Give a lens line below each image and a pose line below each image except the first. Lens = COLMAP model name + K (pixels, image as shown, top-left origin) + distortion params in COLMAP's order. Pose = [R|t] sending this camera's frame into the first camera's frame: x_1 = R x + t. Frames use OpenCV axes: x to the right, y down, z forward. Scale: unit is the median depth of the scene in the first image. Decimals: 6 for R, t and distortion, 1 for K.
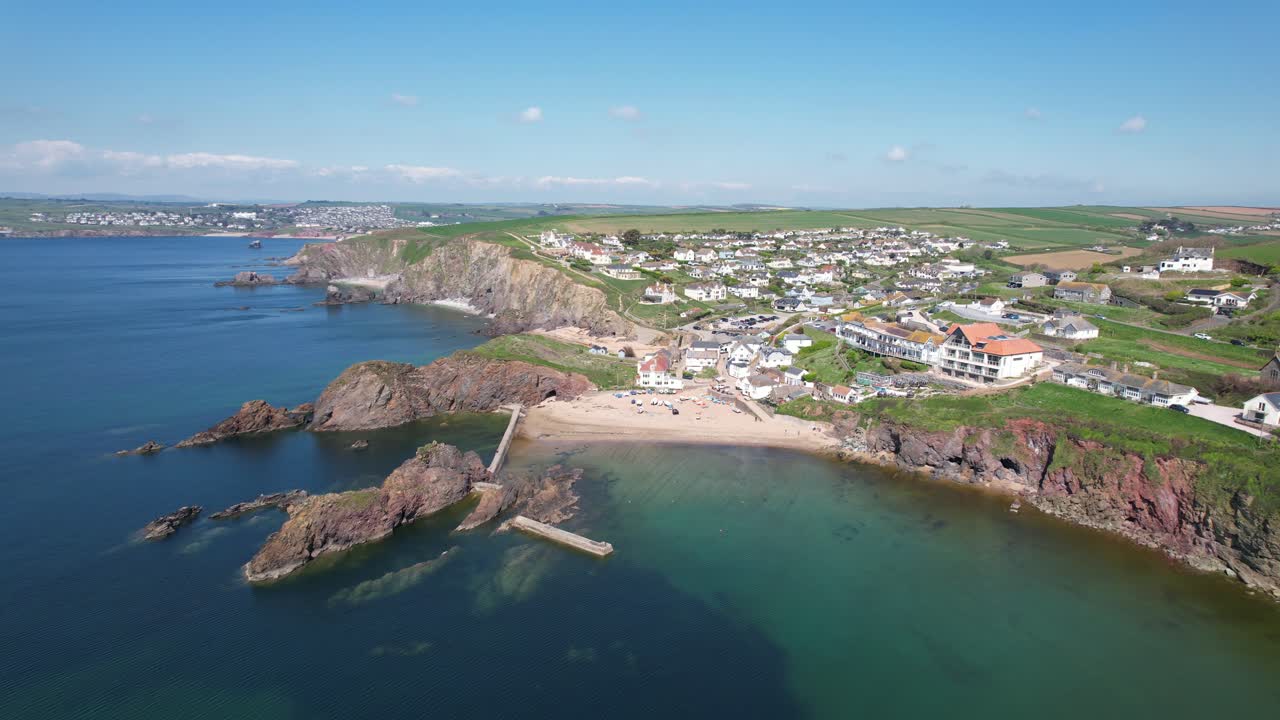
lens RADIAL K [[818.8, 0, 640.0], [0, 818.8, 360.0], [0, 0, 1]] dist [-0.078413, 0.070959]
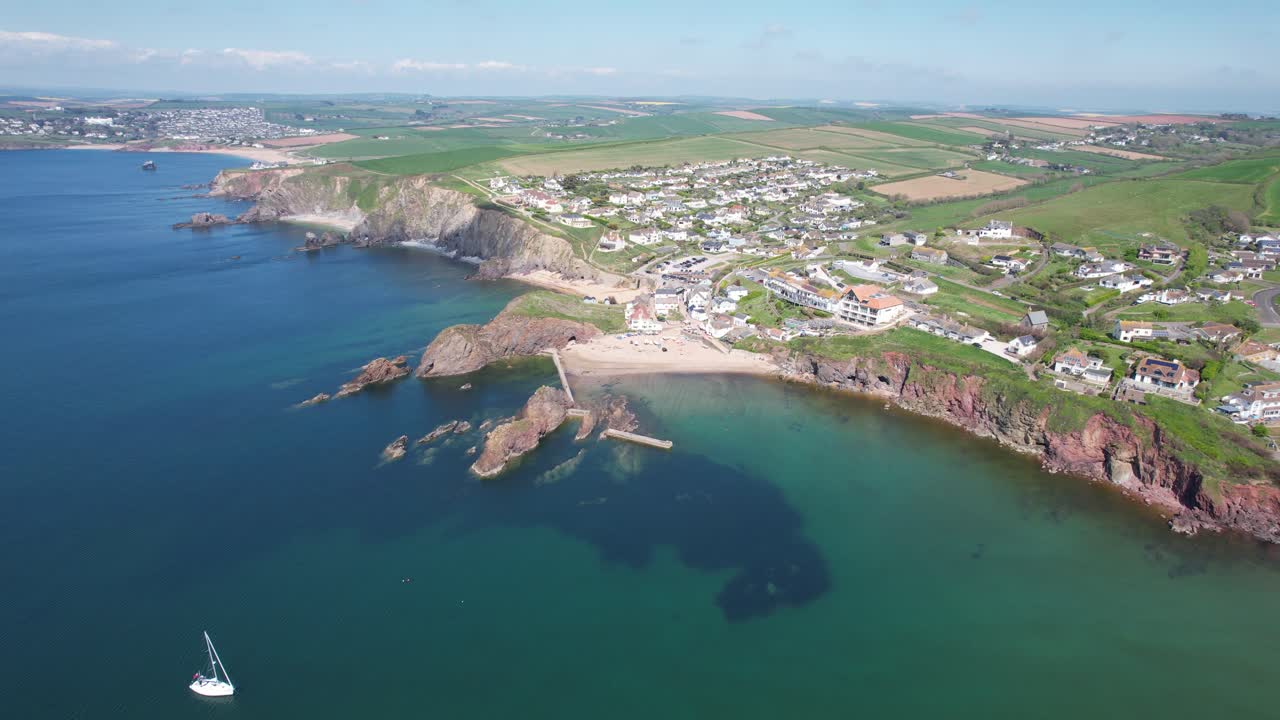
lens RADIAL K [[818.8, 0, 640.0], [0, 818.8, 360.0], [0, 0, 1]] dist [-0.078413, 0.070959]
pose [[0.987953, -0.048318, 0.147021, -0.219638], [0.028586, 0.990640, 0.133474, -0.116392], [-0.152094, -0.127663, 0.980087, -0.436047]]
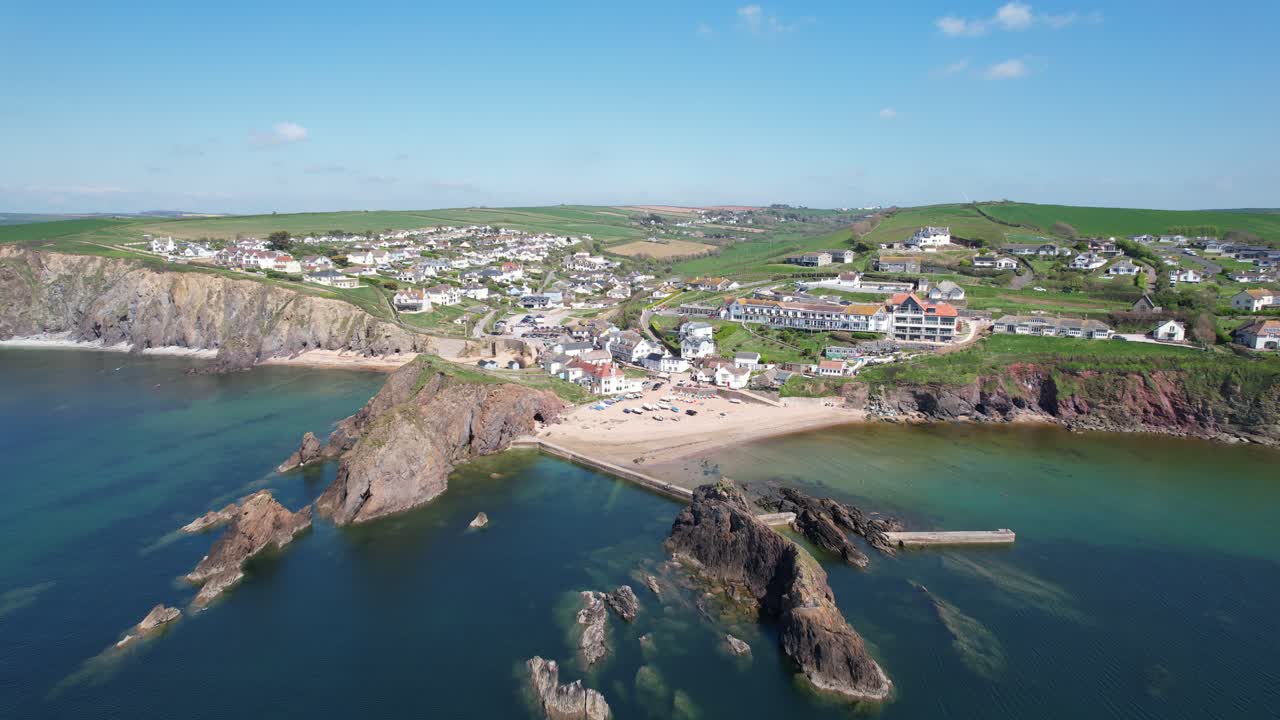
lens RADIAL K [[818.8, 0, 640.0], [0, 818.8, 360.0], [0, 0, 1]] dist [-0.078413, 0.070959]
pose [[0.772587, -0.117767, 0.623891, -0.580818], [0.121674, 0.991897, 0.036559, -0.036906], [-0.623141, 0.047667, 0.780656, 0.318396]]
